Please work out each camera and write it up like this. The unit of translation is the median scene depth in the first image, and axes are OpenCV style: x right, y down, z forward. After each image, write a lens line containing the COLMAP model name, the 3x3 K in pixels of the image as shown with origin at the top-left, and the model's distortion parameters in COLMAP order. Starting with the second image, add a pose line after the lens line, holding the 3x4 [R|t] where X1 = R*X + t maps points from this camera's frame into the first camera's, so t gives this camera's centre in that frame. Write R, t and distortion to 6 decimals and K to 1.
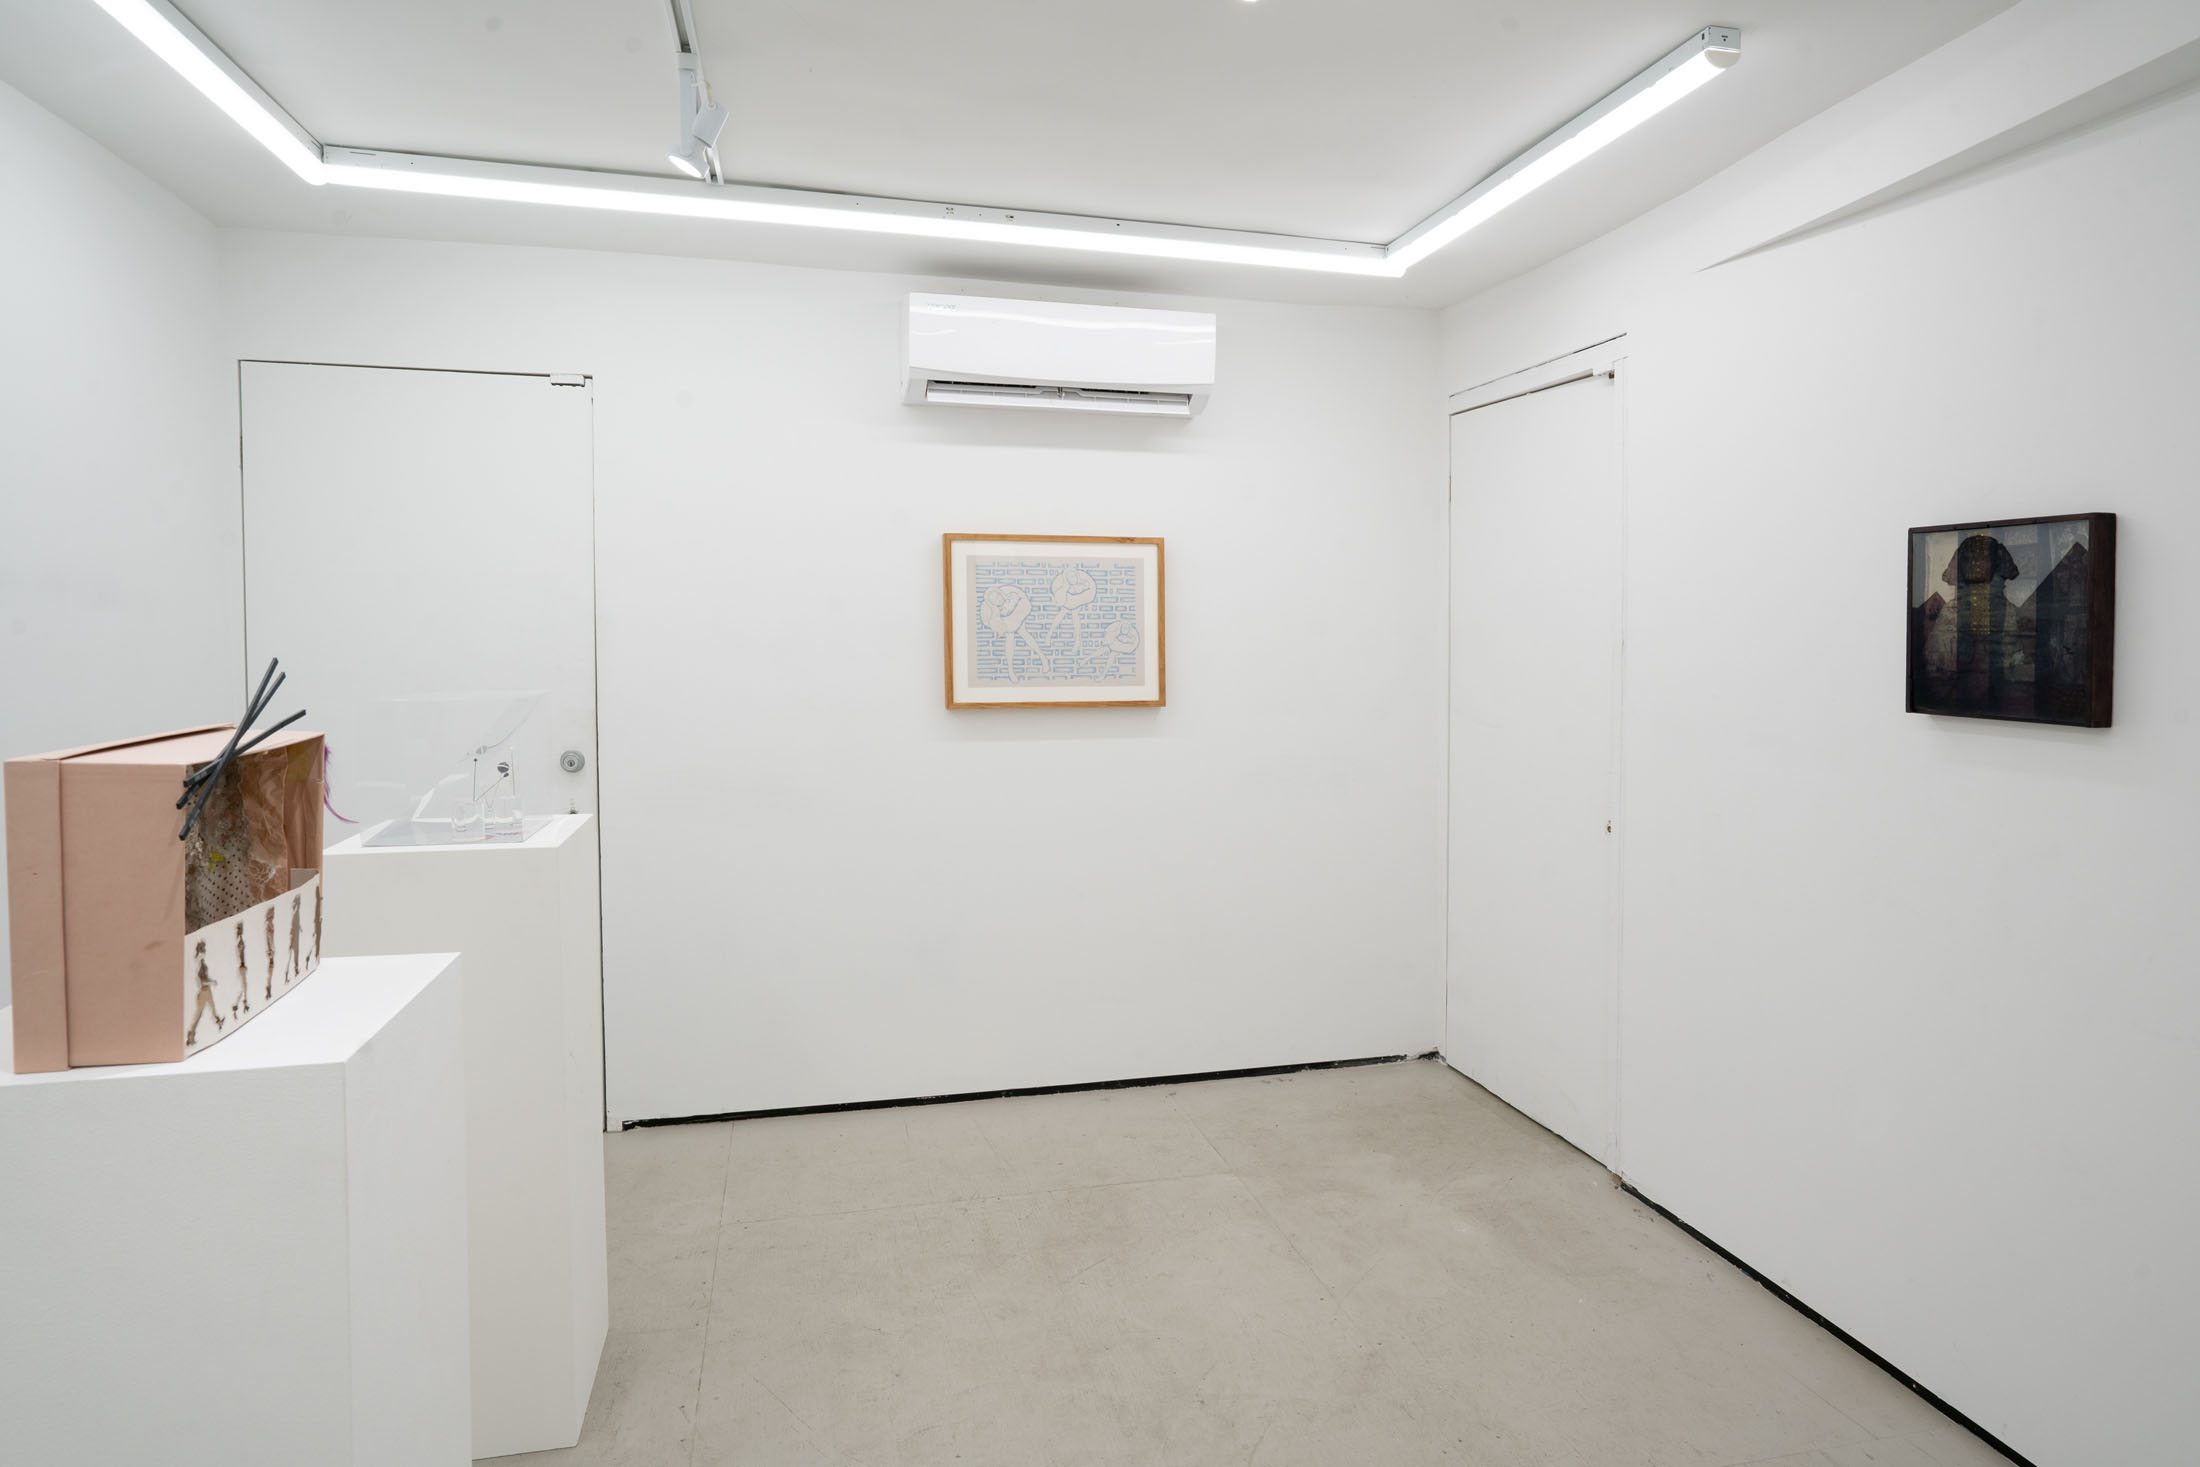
lens RADIAL K [[1264.9, 0, 1147.1], [0, 1264.9, 647.7], [0, 0, 1]] dist [-0.021148, 0.013162]
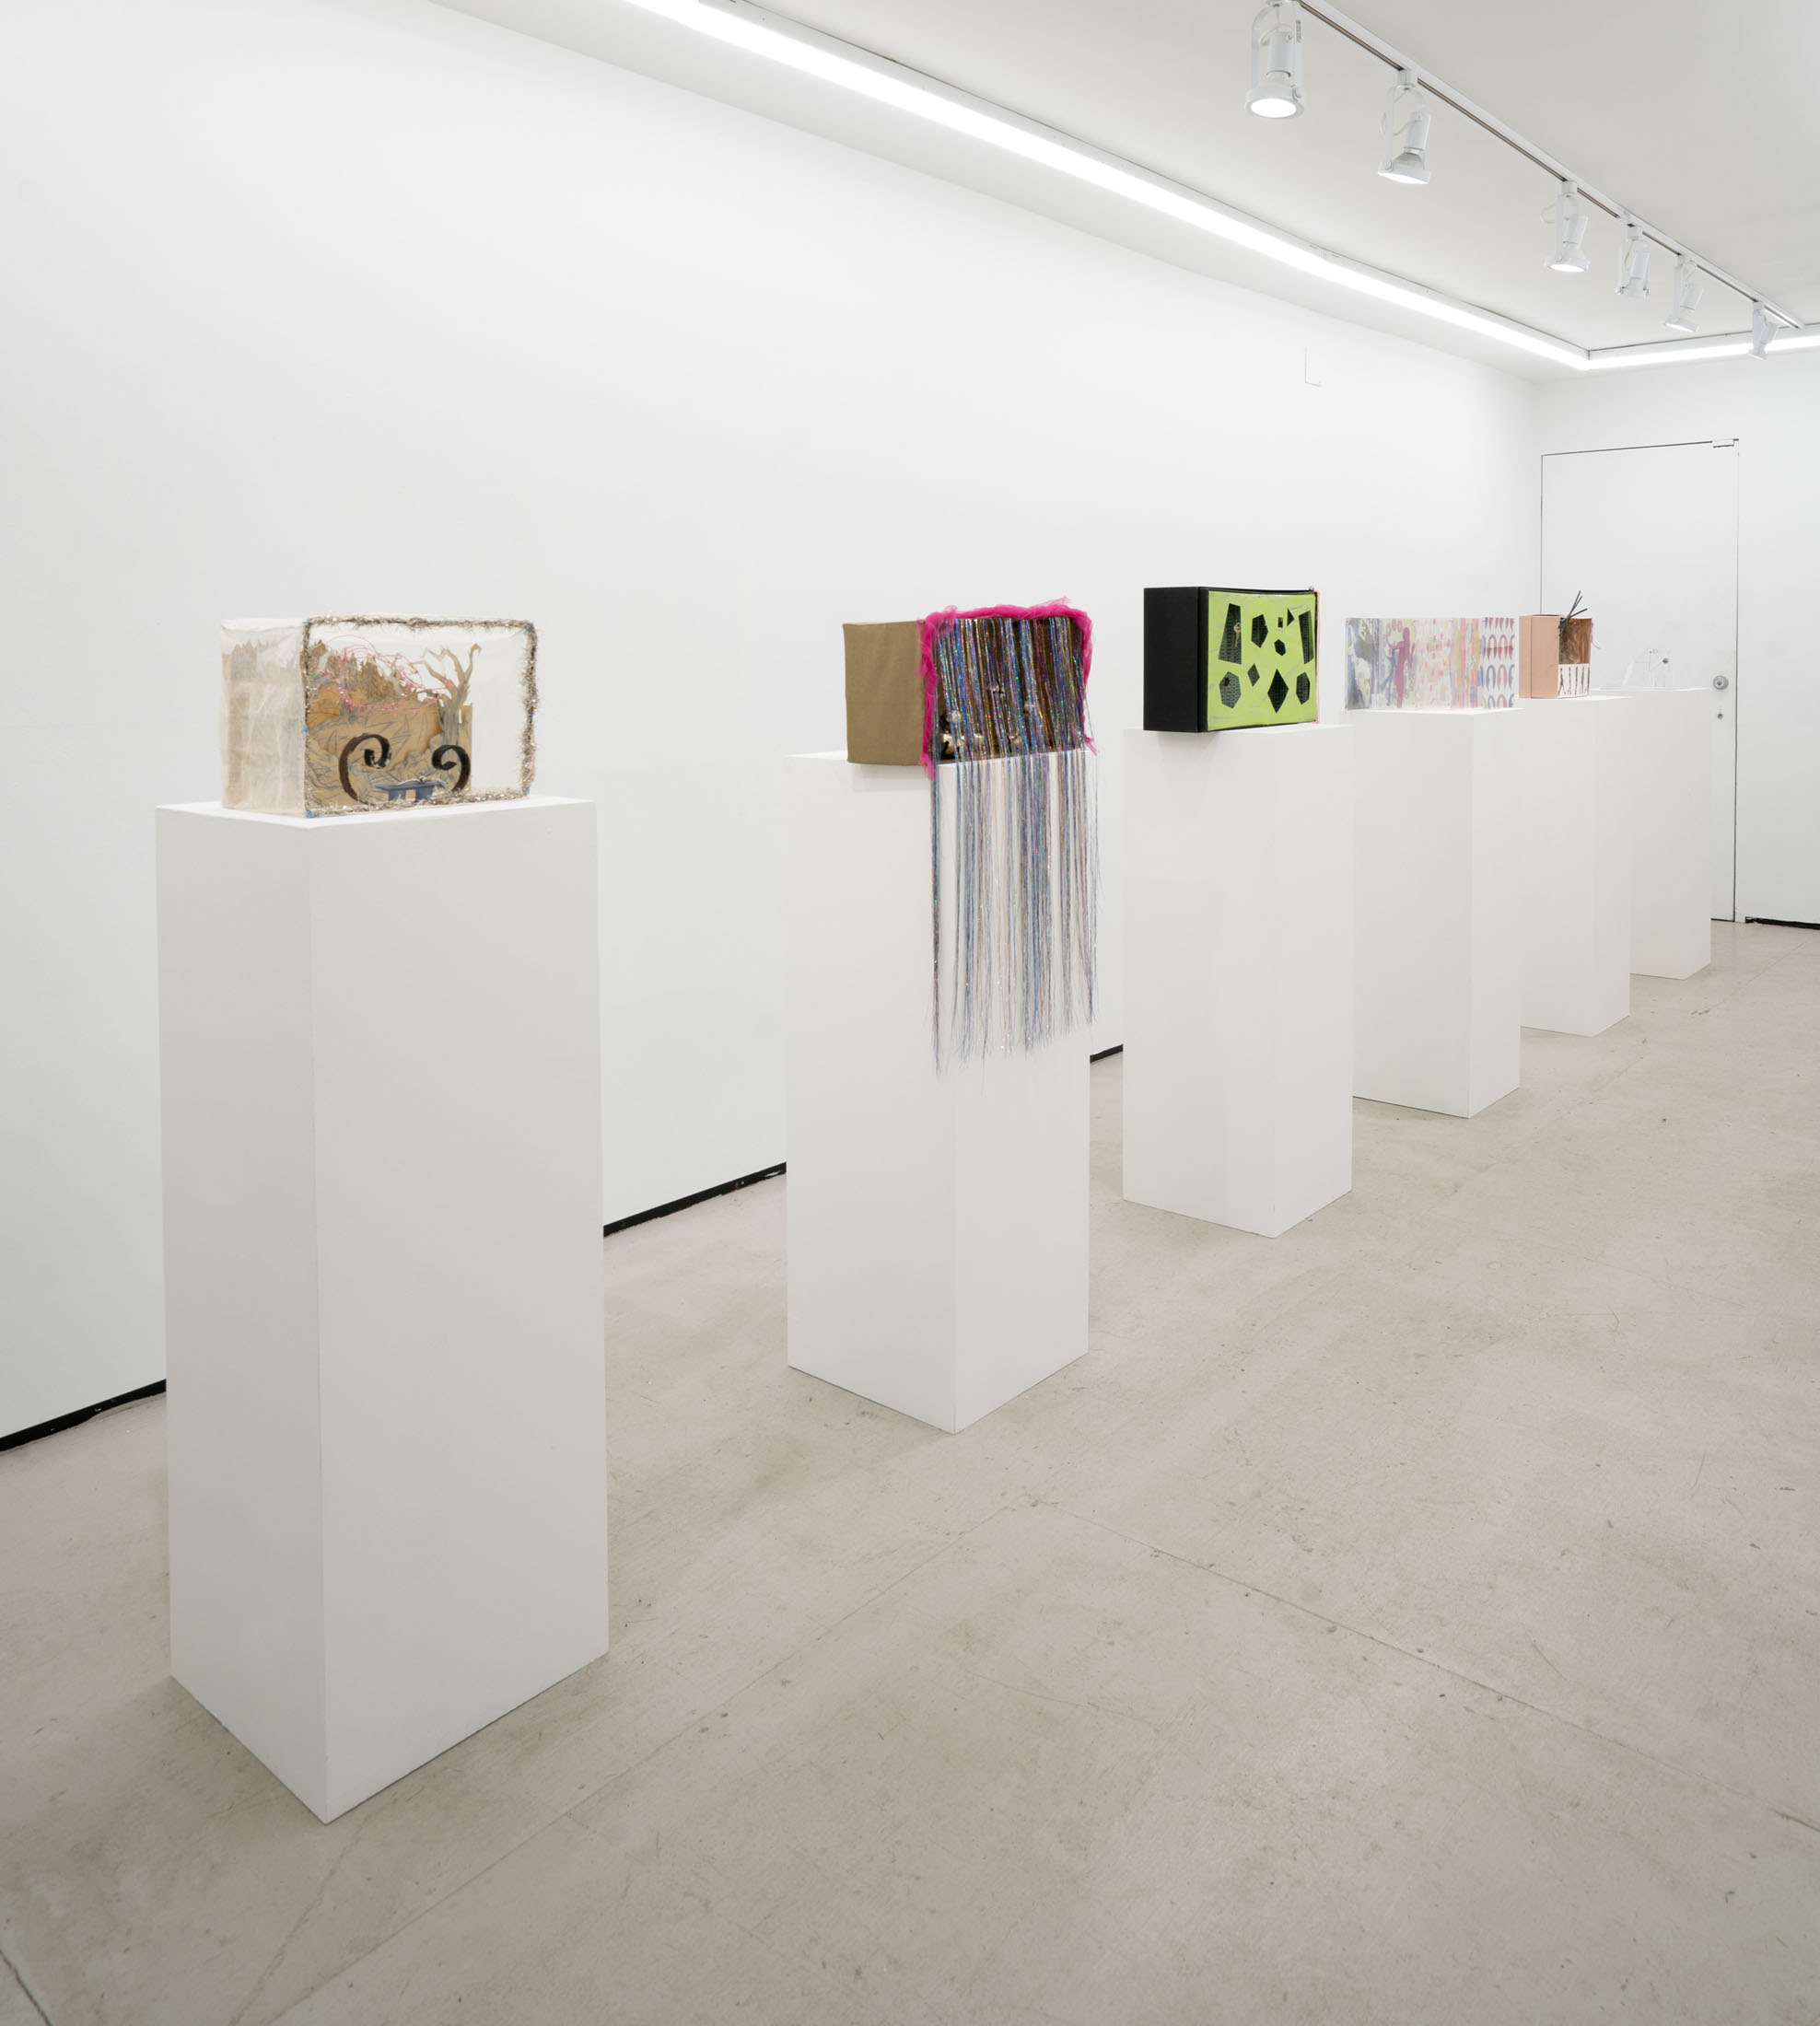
lens RADIAL K [[1578.3, 0, 912.0], [0, 1578.3, 750.2], [0, 0, 1]] dist [-0.036940, 0.026240]
pose [[0.568851, 0.046745, -0.821111, 0.608602], [-0.004942, 0.998560, 0.053423, 0.077154], [0.822426, -0.026331, 0.568262, -0.994983]]
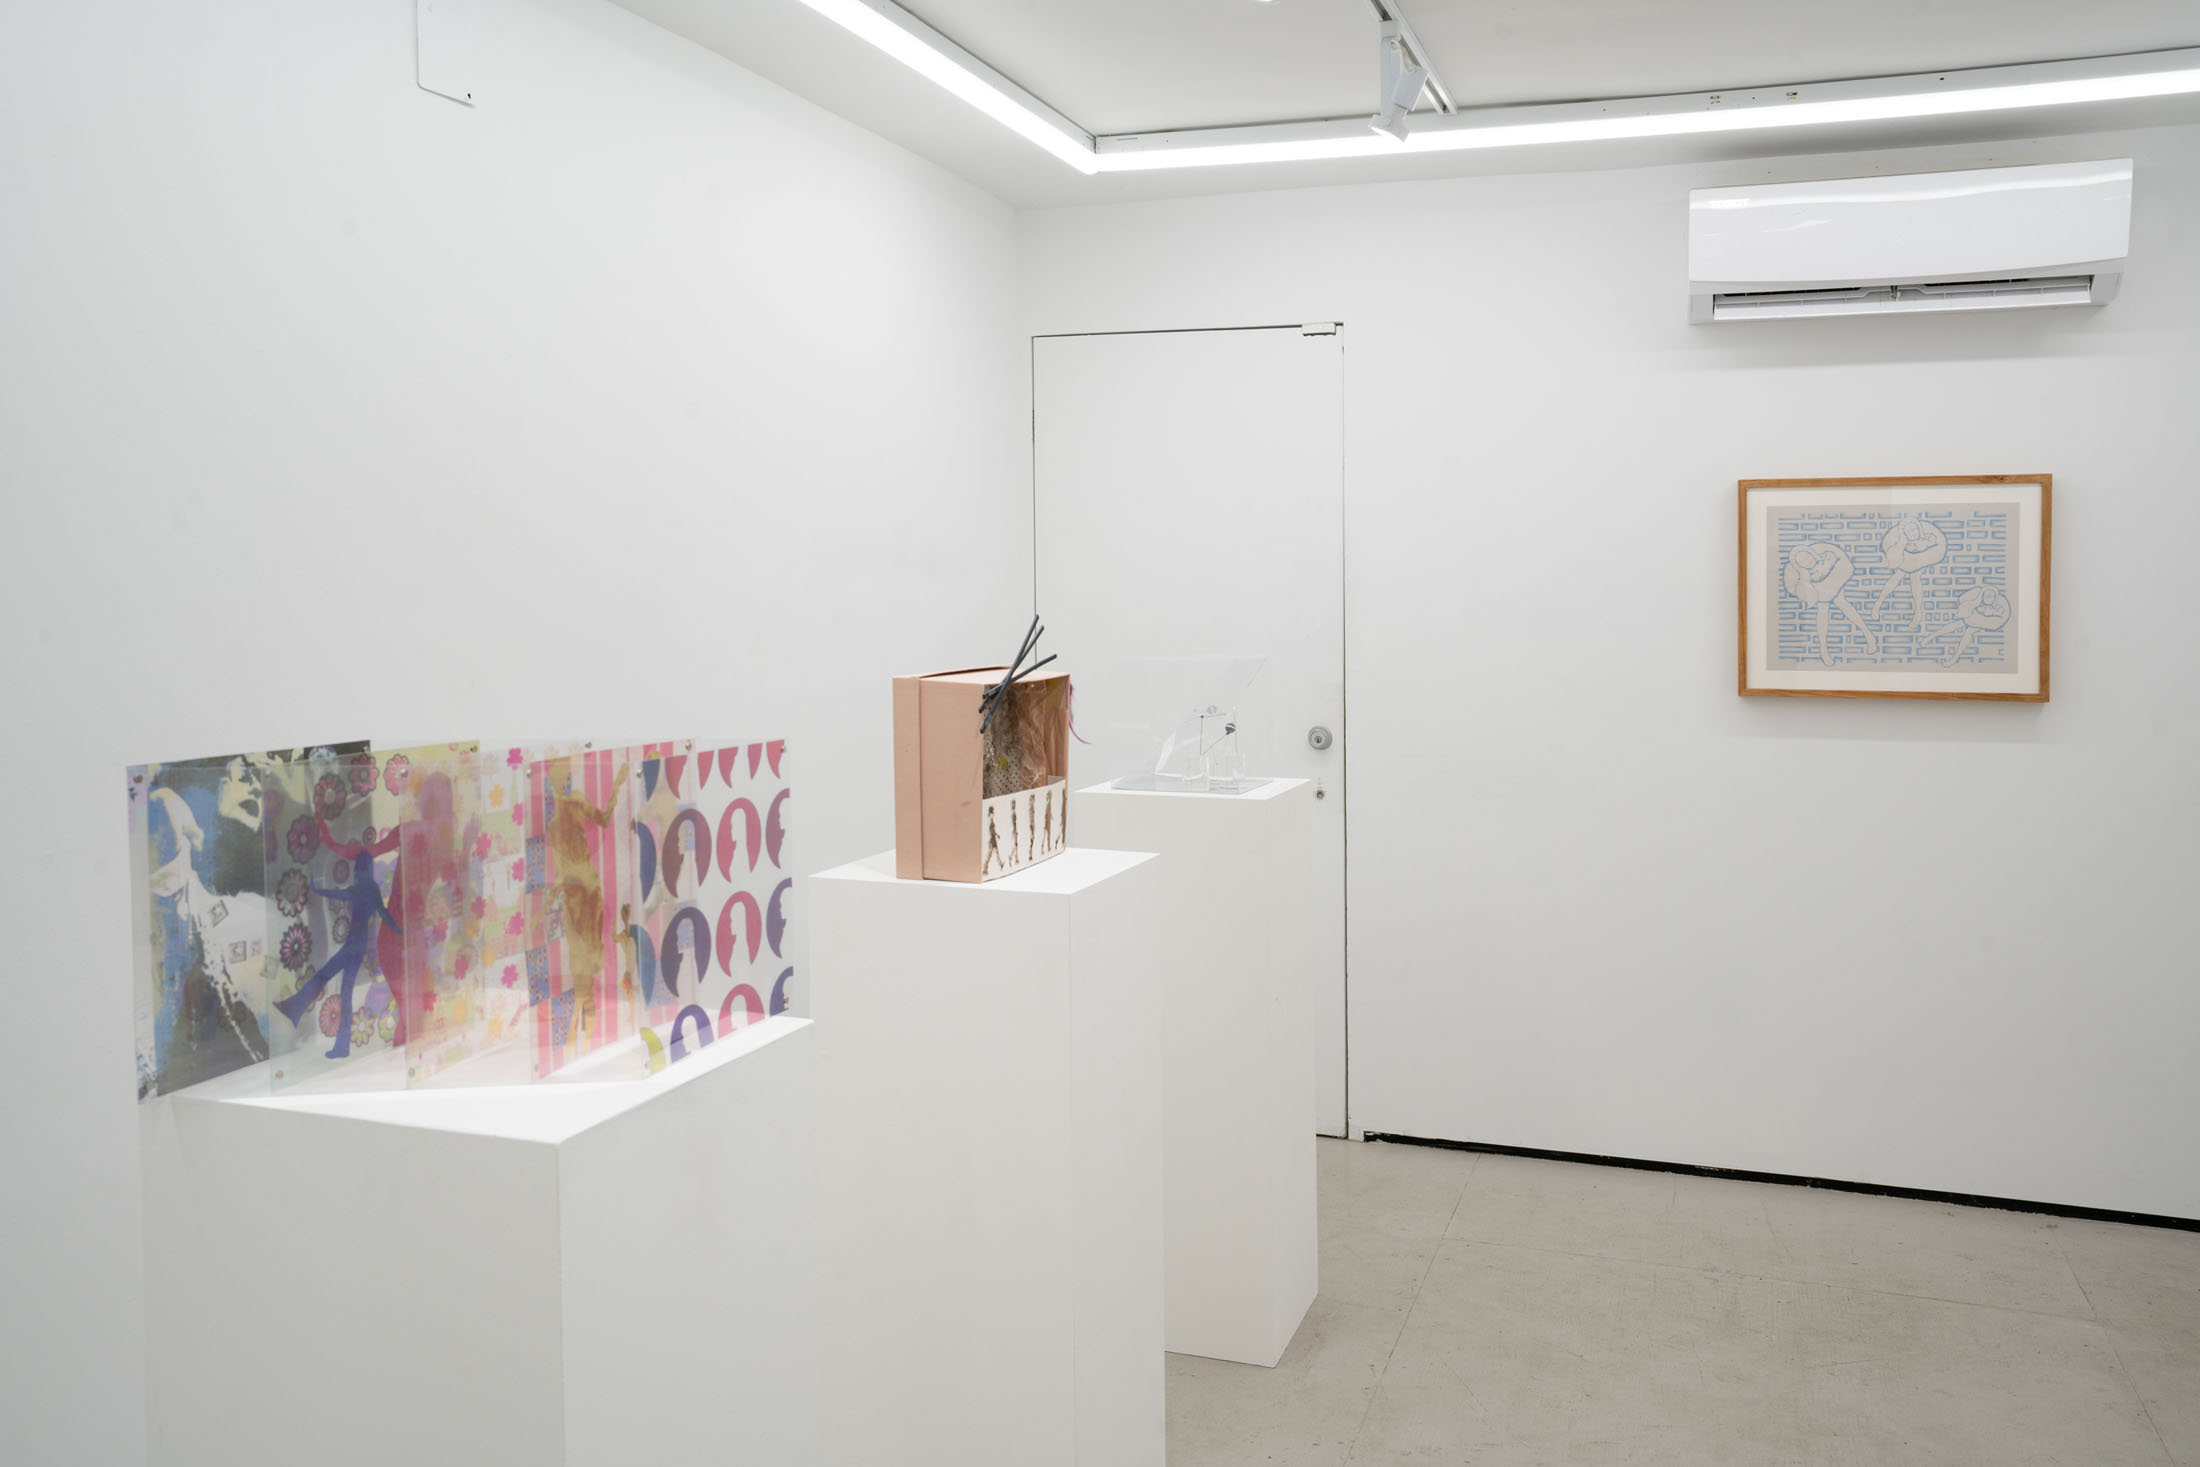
lens RADIAL K [[1856.8, 0, 1119.8], [0, 1856.8, 697.2], [0, 0, 1]] dist [0.010096, 0.053484]
pose [[0.833607, 0.030958, -0.551491, 0.184108], [-0.010261, 0.999124, 0.040575, 0.005426], [0.552263, -0.028165, 0.833194, -0.235640]]
